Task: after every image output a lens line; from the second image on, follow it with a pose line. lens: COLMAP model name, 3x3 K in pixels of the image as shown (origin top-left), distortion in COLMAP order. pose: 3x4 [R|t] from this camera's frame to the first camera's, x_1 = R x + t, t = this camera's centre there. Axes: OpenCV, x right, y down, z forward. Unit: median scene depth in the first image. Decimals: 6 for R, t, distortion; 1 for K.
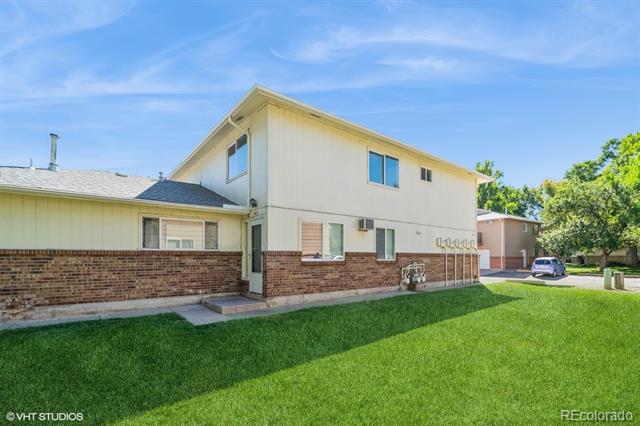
lens RADIAL K [[297.3, 0, 318.6], [0, 297.3, 257.7], [0, 0, 1]] dist [-0.006269, -0.000560]
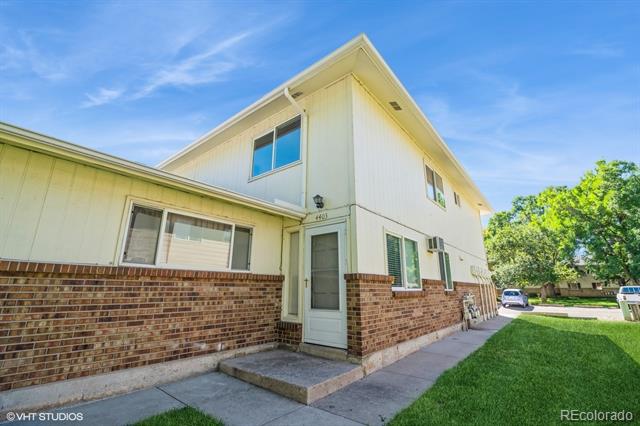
lens RADIAL K [[260.3, 0, 318.5], [0, 260.3, 225.0], [0, 0, 1]] dist [-0.008974, -0.000206]
pose [[0.965072, 0.070866, 0.252219, -0.357624], [-0.008771, 0.970921, -0.239238, 0.008780], [-0.261838, 0.228669, 0.937631, 0.446650]]
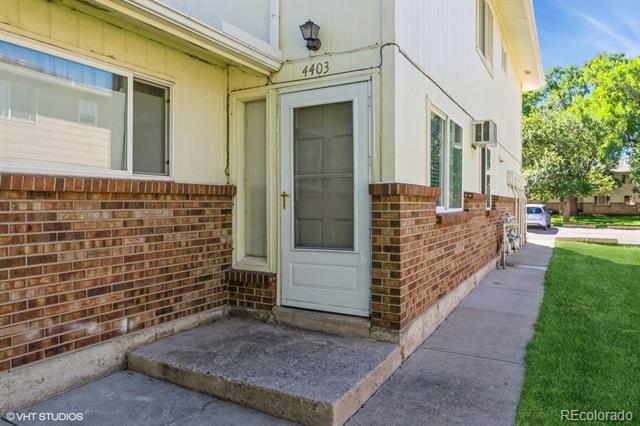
lens RADIAL K [[402.8, 0, 303.8], [0, 402.8, 209.1], [0, 0, 1]] dist [-0.006653, -0.001381]
pose [[0.907185, -0.001131, 0.420729, -0.403488], [-0.005370, 0.999884, 0.014268, -0.000507], [-0.420697, -0.015203, 0.907074, 0.586856]]
